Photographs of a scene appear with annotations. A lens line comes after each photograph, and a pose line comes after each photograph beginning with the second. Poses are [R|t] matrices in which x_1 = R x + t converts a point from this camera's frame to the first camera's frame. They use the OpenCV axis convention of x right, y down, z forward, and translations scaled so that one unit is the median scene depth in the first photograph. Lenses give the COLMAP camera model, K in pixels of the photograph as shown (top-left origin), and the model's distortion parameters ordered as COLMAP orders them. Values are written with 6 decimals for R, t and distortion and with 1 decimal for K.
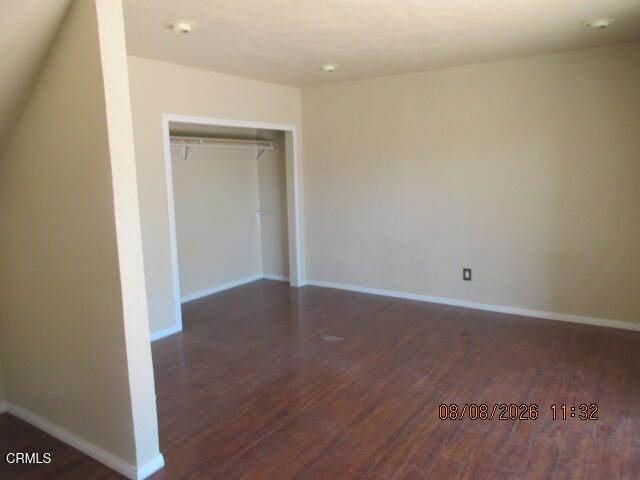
lens RADIAL K [[478.0, 0, 317.4], [0, 478.0, 243.6], [0, 0, 1]] dist [-0.012048, 0.001775]
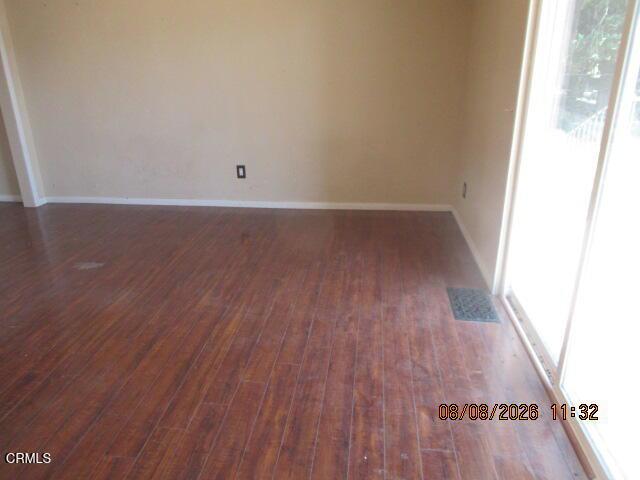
lens RADIAL K [[478.0, 0, 322.3], [0, 478.0, 243.0], [0, 0, 1]] dist [-0.012048, 0.001775]
pose [[0.882047, -0.152098, 0.445936, 0.033192], [0.059861, 0.974968, 0.214136, 0.017112], [-0.467343, -0.162184, 0.869072, 0.166117]]
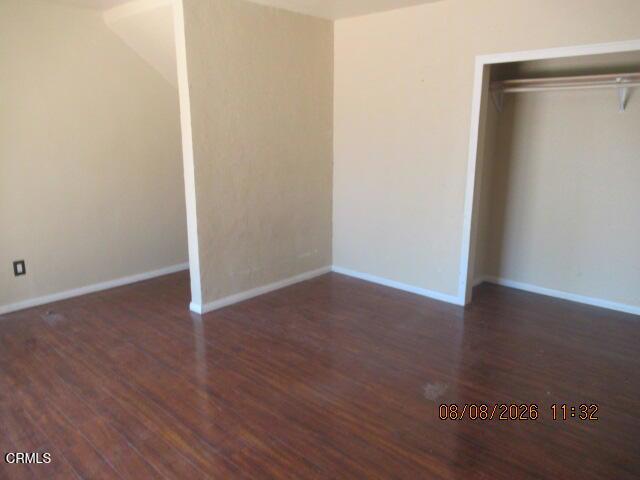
lens RADIAL K [[478.0, 0, 318.5], [0, 478.0, 242.8], [0, 0, 1]] dist [-0.012048, 0.001775]
pose [[-0.149844, 0.261870, -0.953400, 0.819682], [-0.147765, 0.947525, 0.283481, -0.204219], [0.977605, 0.183357, -0.103286, 1.149445]]
